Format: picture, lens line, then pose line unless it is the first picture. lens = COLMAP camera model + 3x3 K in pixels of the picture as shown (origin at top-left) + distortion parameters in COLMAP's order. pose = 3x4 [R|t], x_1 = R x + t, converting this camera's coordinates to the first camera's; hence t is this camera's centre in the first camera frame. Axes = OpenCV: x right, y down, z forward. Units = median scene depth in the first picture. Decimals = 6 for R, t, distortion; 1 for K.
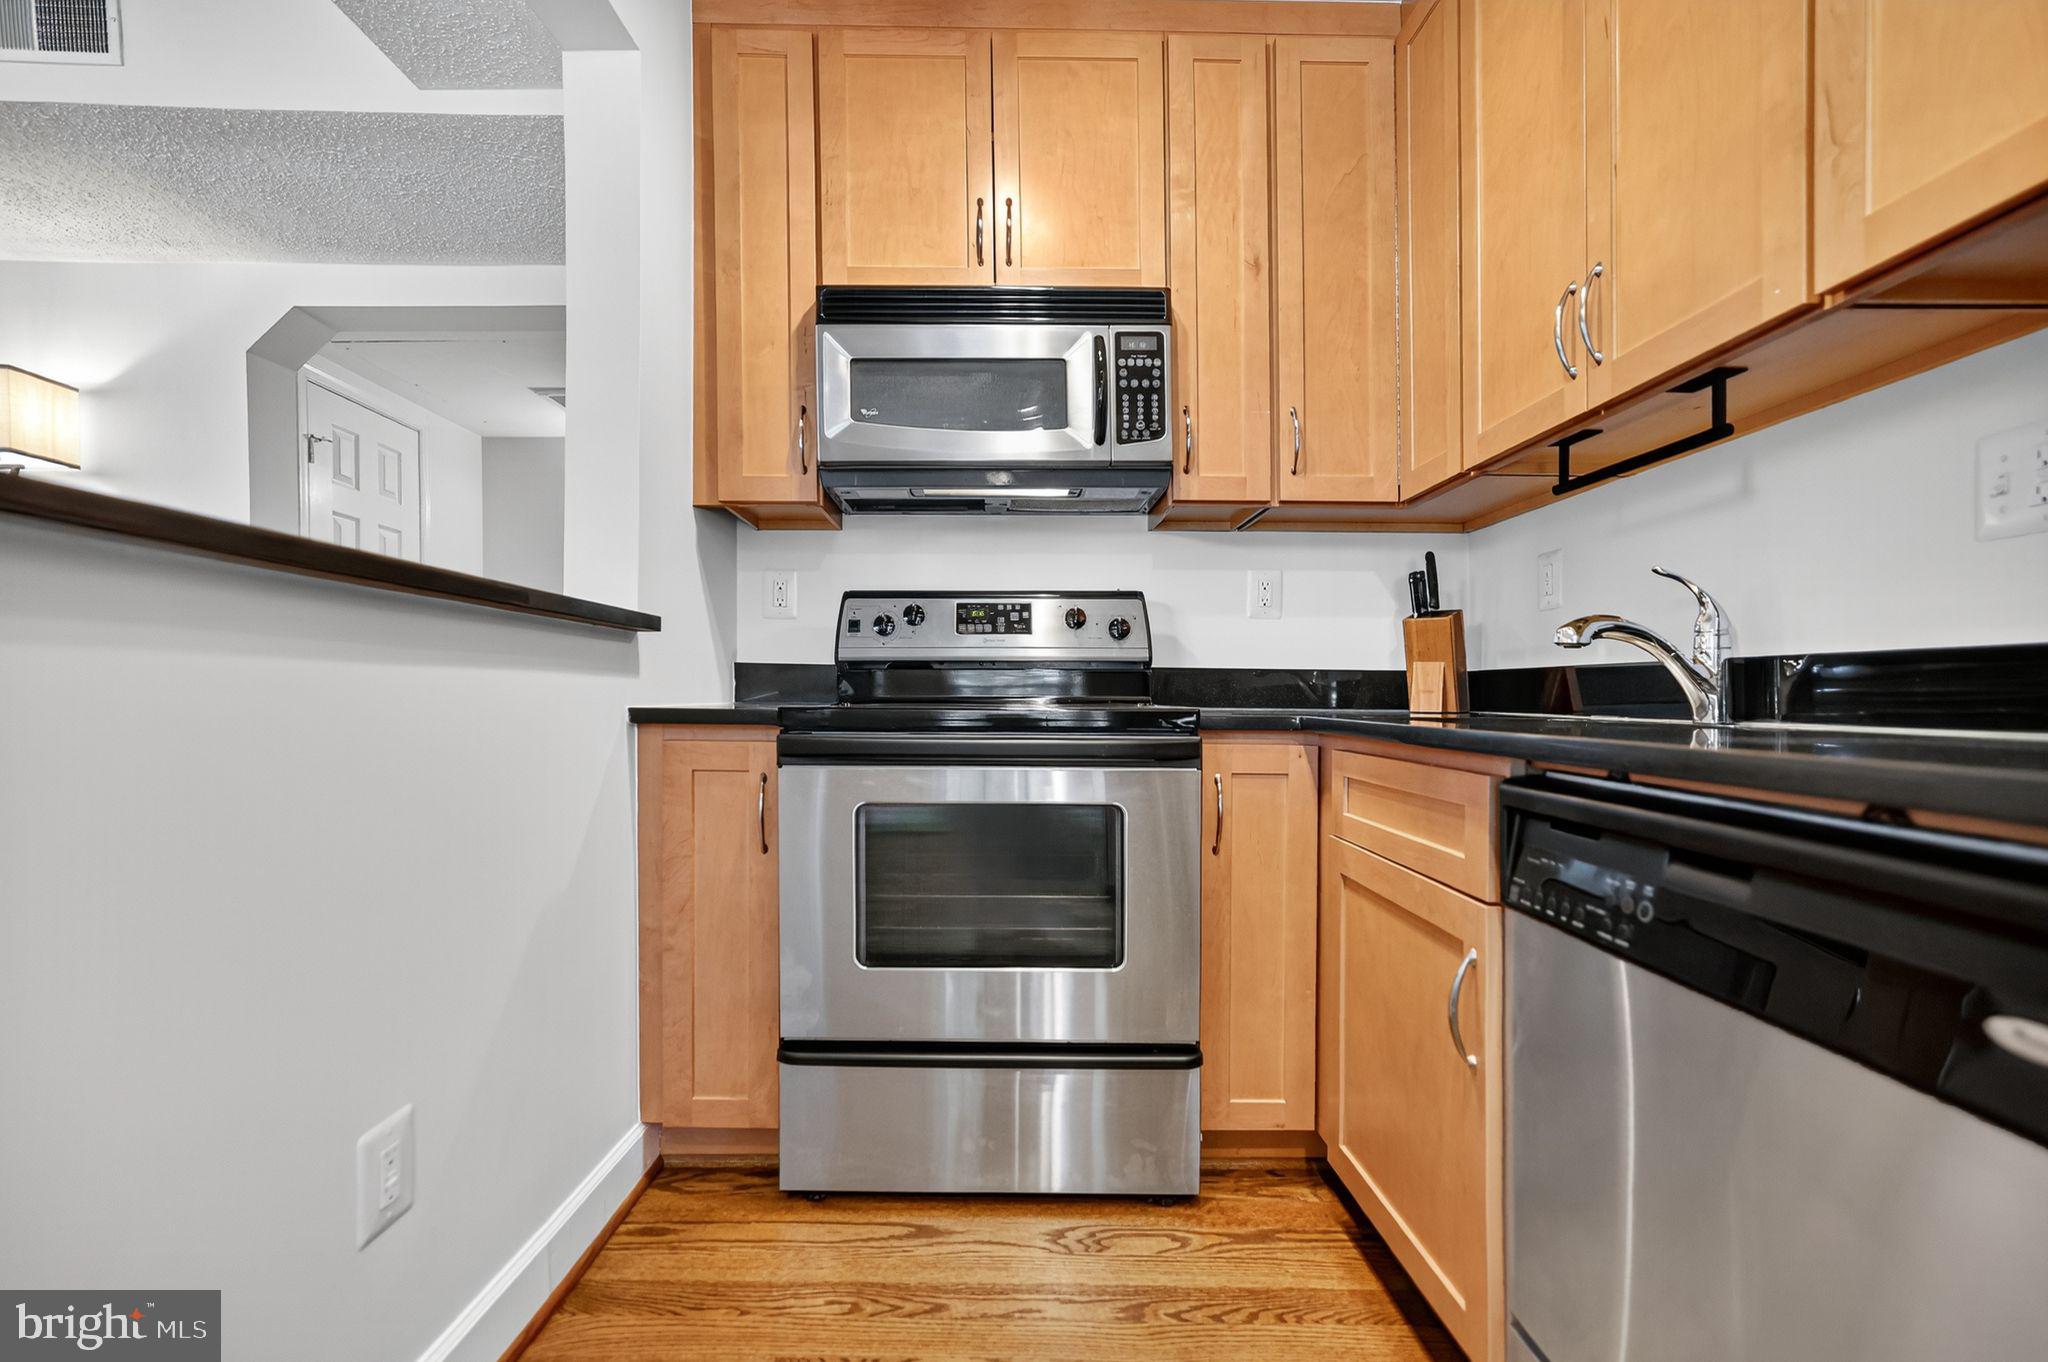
lens RADIAL K [[906.2, 0, 1004.0], [0, 906.2, 712.6], [0, 0, 1]] dist [-0.022370, 0.000219]
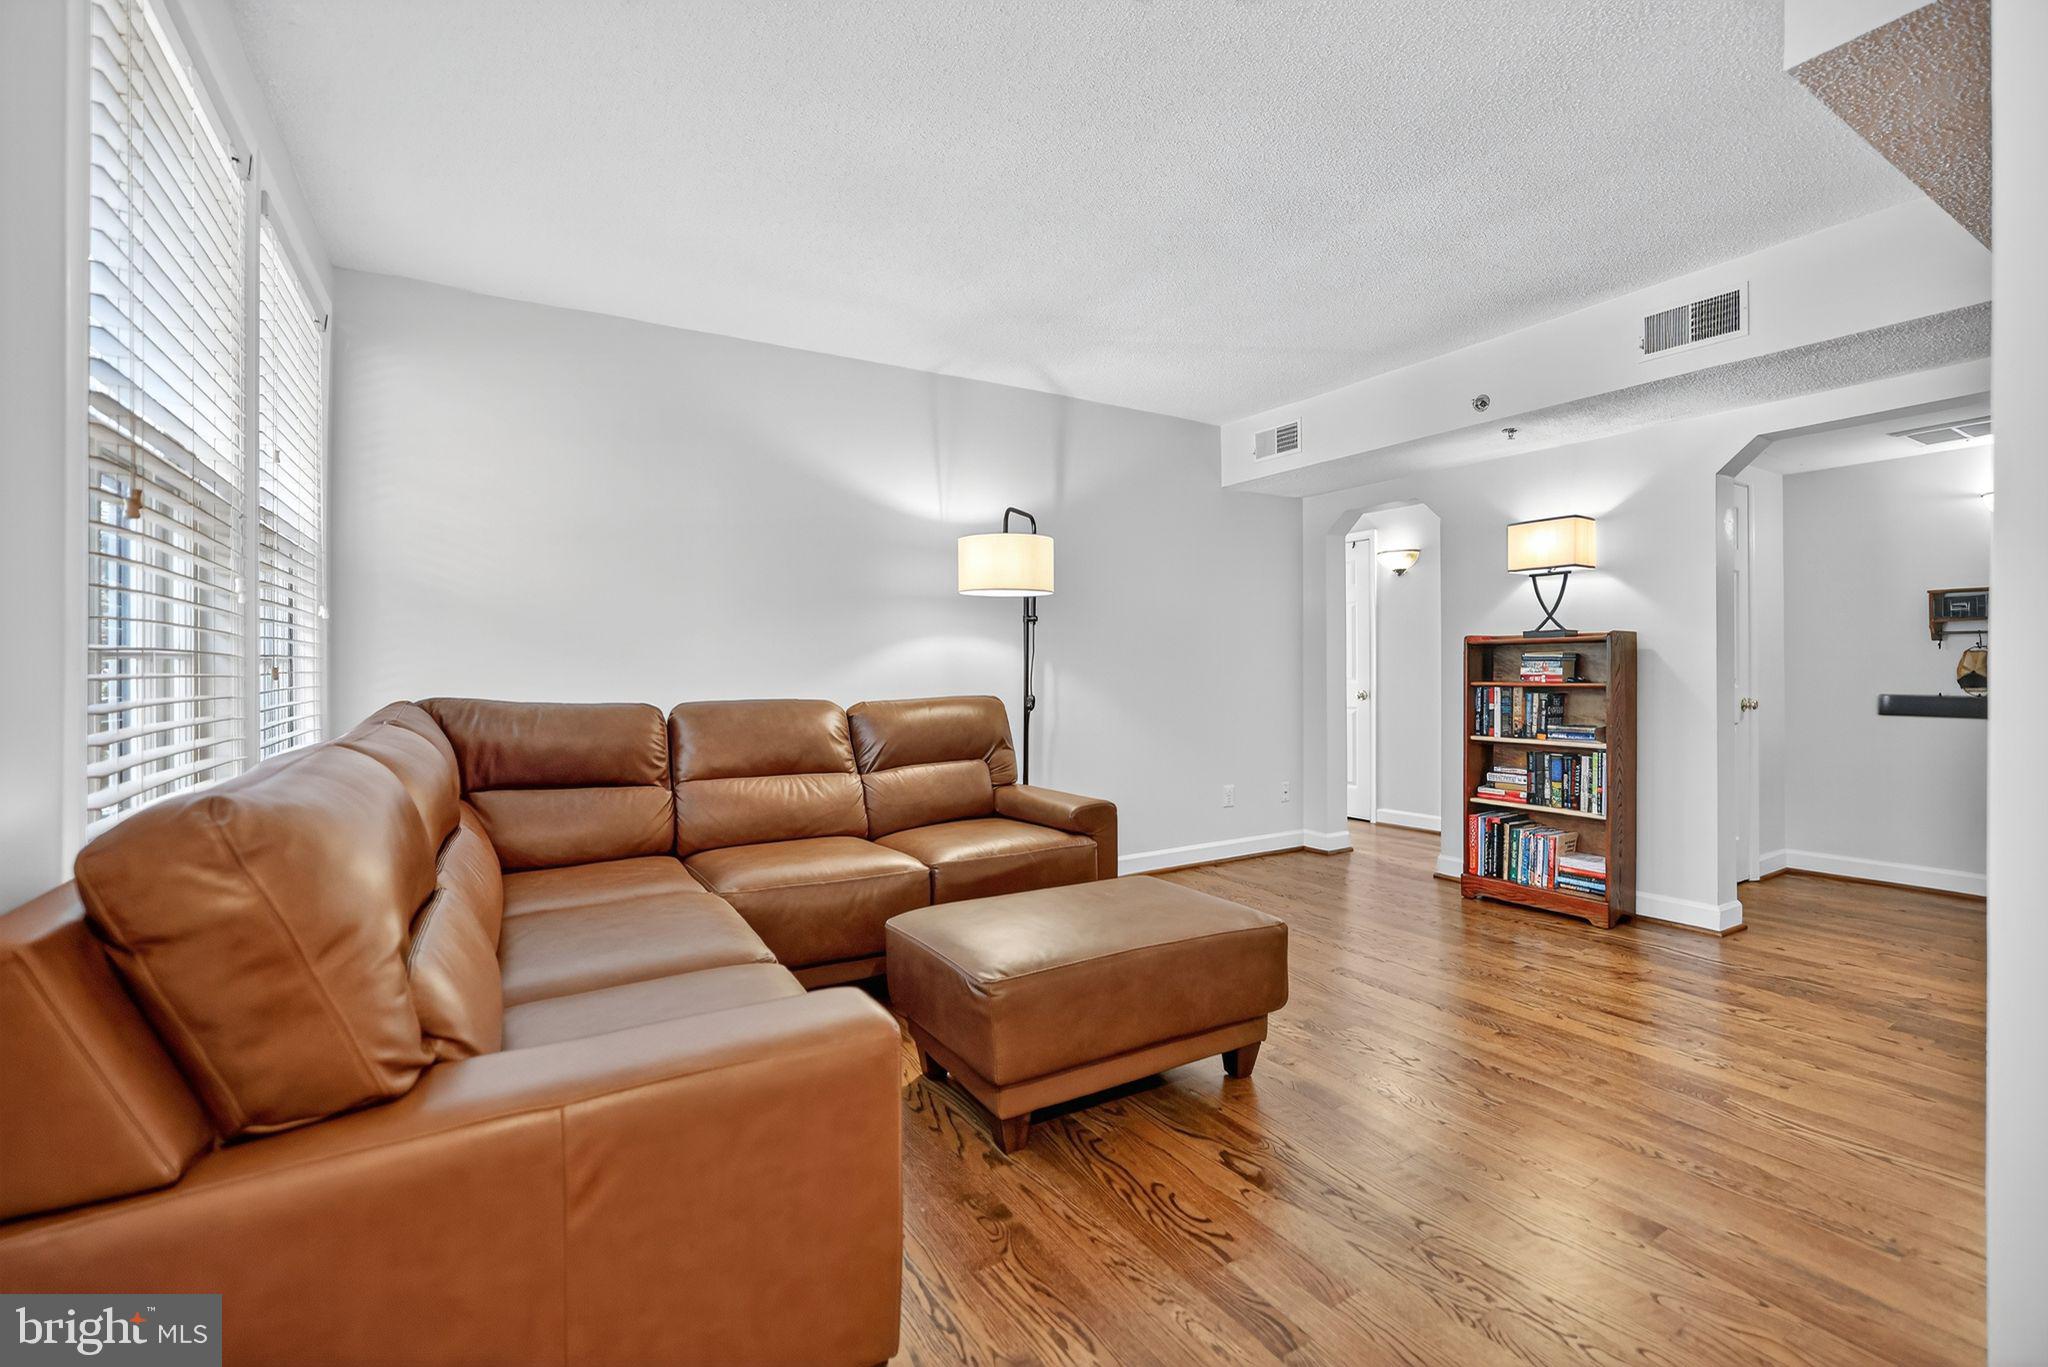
lens RADIAL K [[887.0, 0, 1013.6], [0, 887.0, 667.4], [0, 0, 1]] dist [-0.031152, 0.001028]
pose [[0.522805, -0.000889, -0.852452, -0.302213], [-0.010335, 0.999919, -0.007382, -0.067361], [0.852390, 0.012669, 0.522754, -0.955165]]
